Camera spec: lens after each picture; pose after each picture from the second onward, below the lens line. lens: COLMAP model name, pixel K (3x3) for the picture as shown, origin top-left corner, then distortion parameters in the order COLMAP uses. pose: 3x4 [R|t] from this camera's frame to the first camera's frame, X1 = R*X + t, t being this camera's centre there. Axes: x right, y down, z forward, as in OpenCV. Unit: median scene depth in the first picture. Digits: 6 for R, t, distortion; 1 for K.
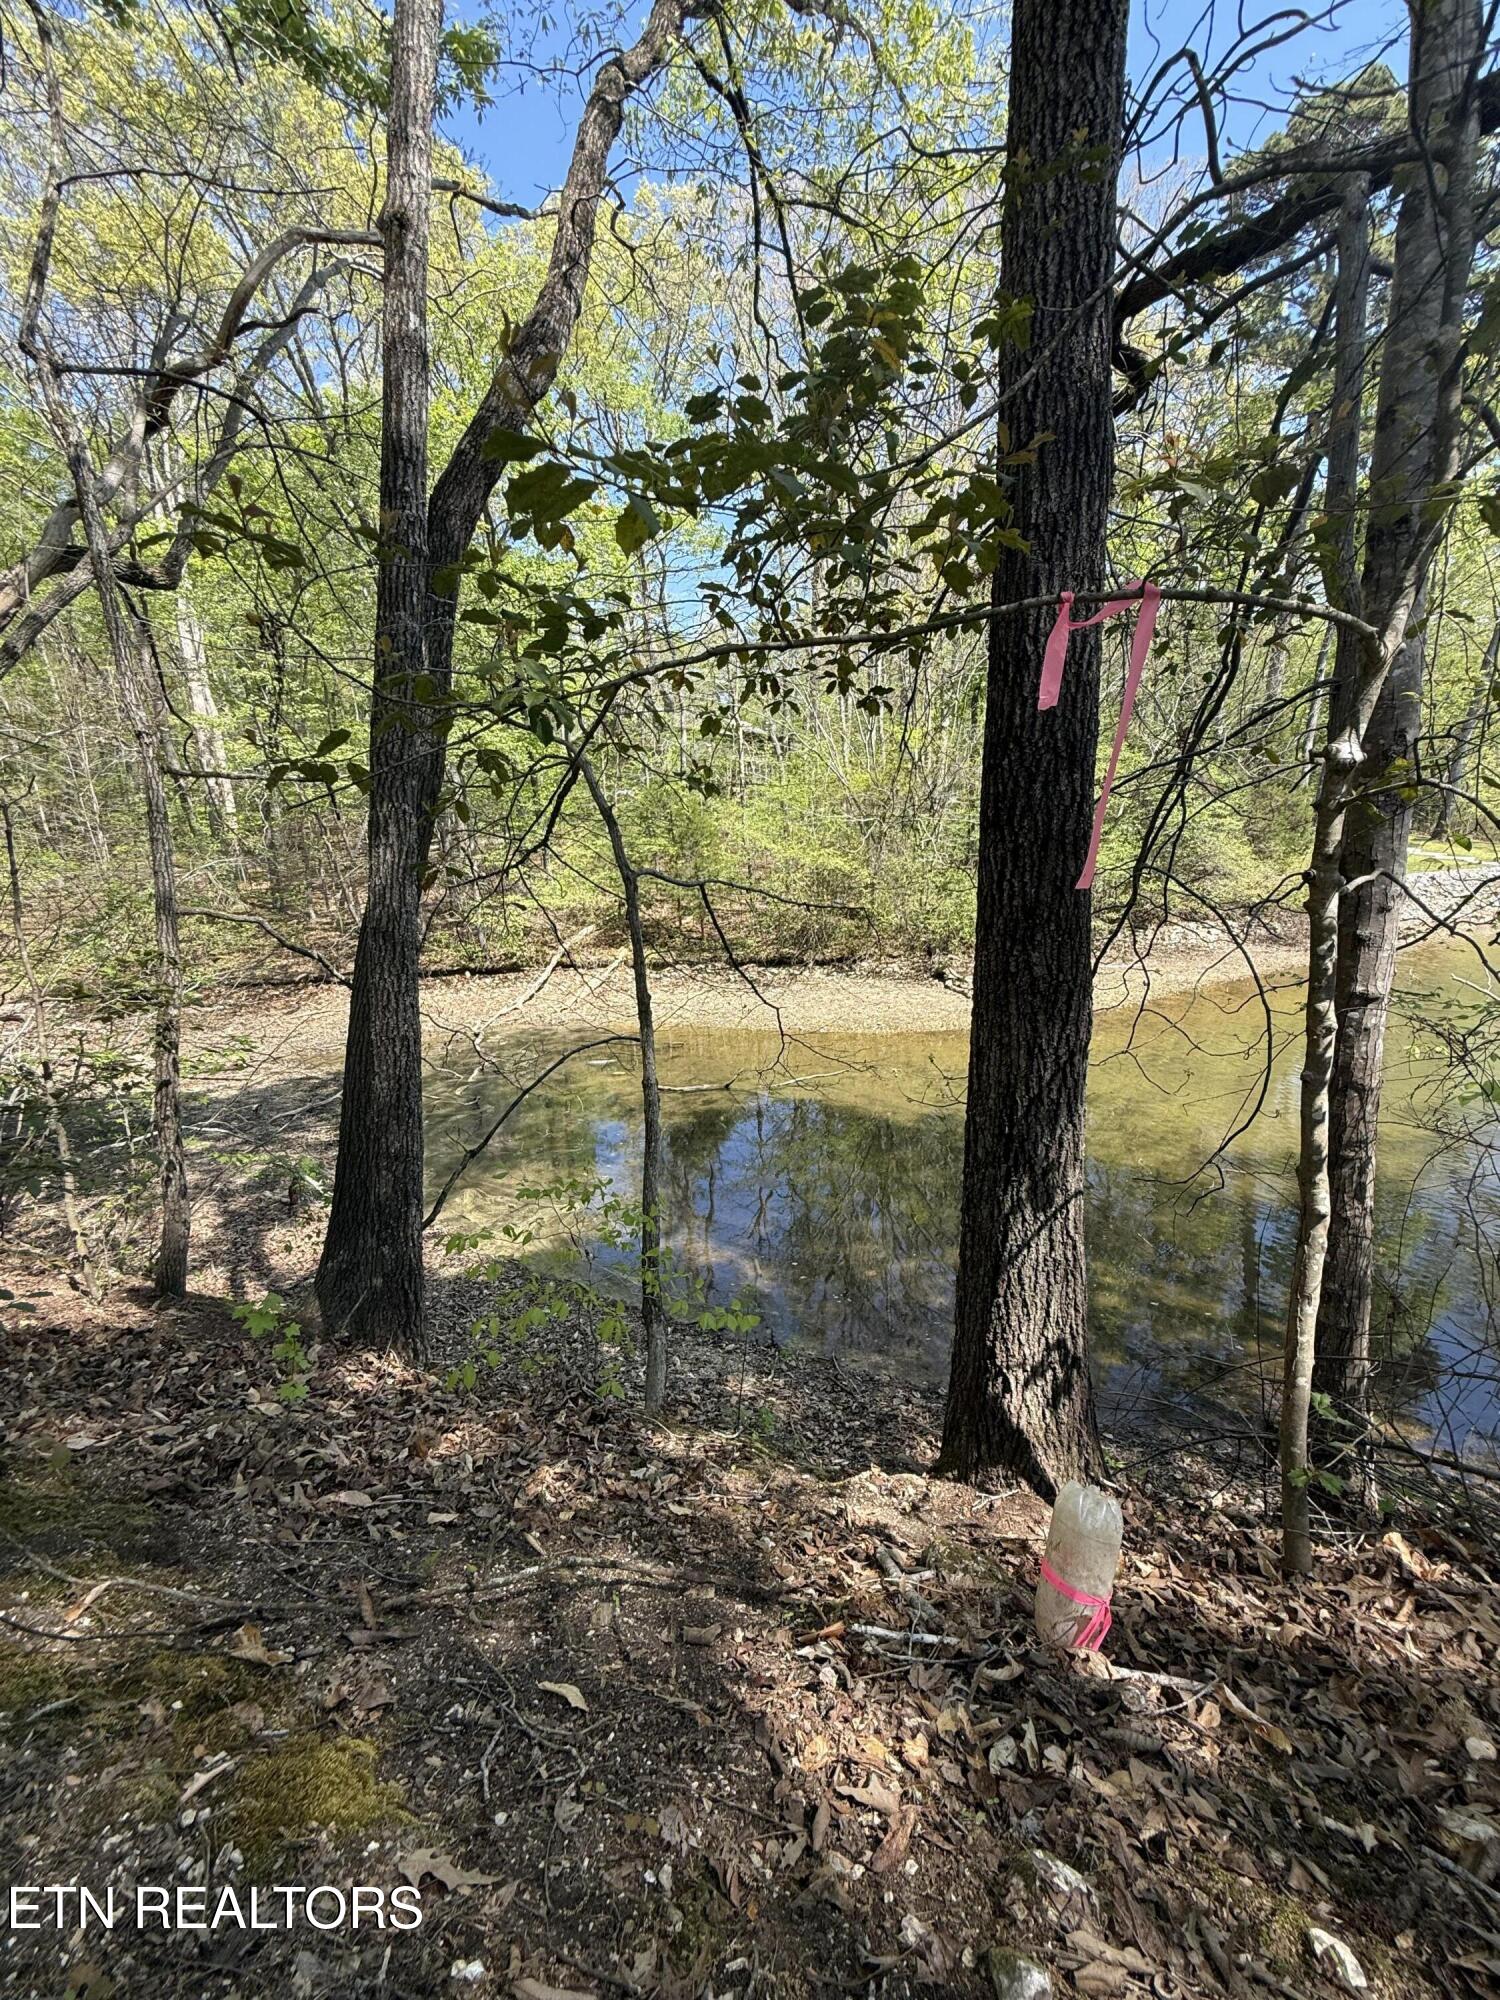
lens RADIAL K [[801.7, 0, 749.3], [0, 801.7, 998.4], [0, 0, 1]] dist [-0.007278, 0.001101]
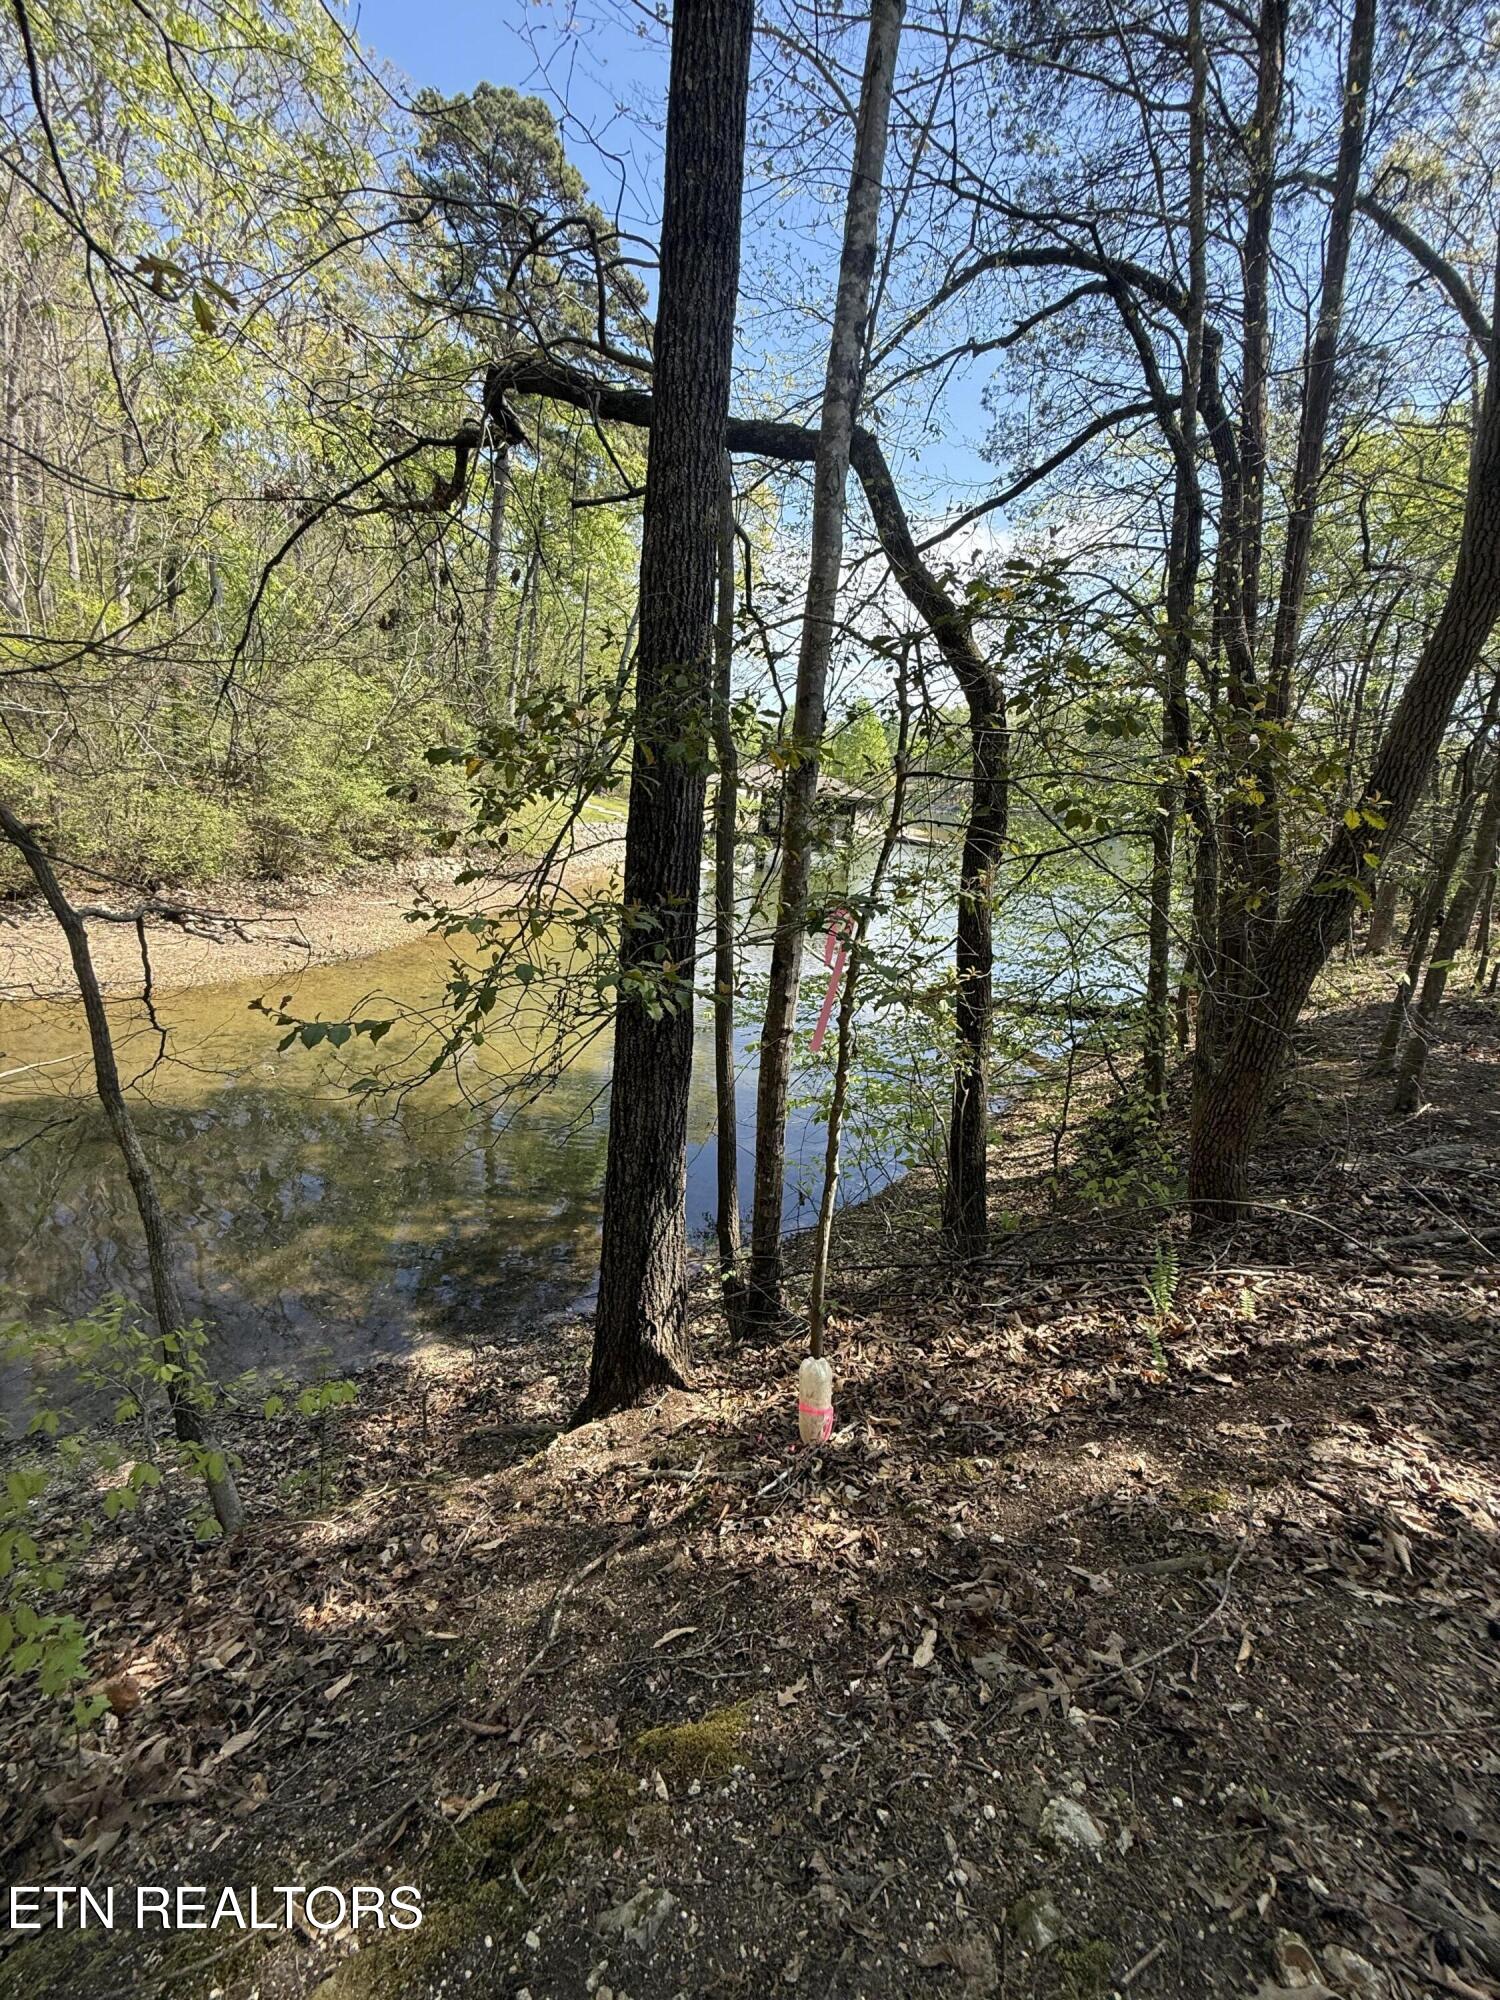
lens RADIAL K [[801.7, 0, 750.7], [0, 801.7, 993.2], [0, 0, 1]] dist [-0.007278, 0.001101]
pose [[0.609883, -0.100280, 0.786121, -0.658546], [0.022269, 0.993739, 0.109488, -0.282706], [-0.792179, -0.049269, 0.608297, 0.004011]]
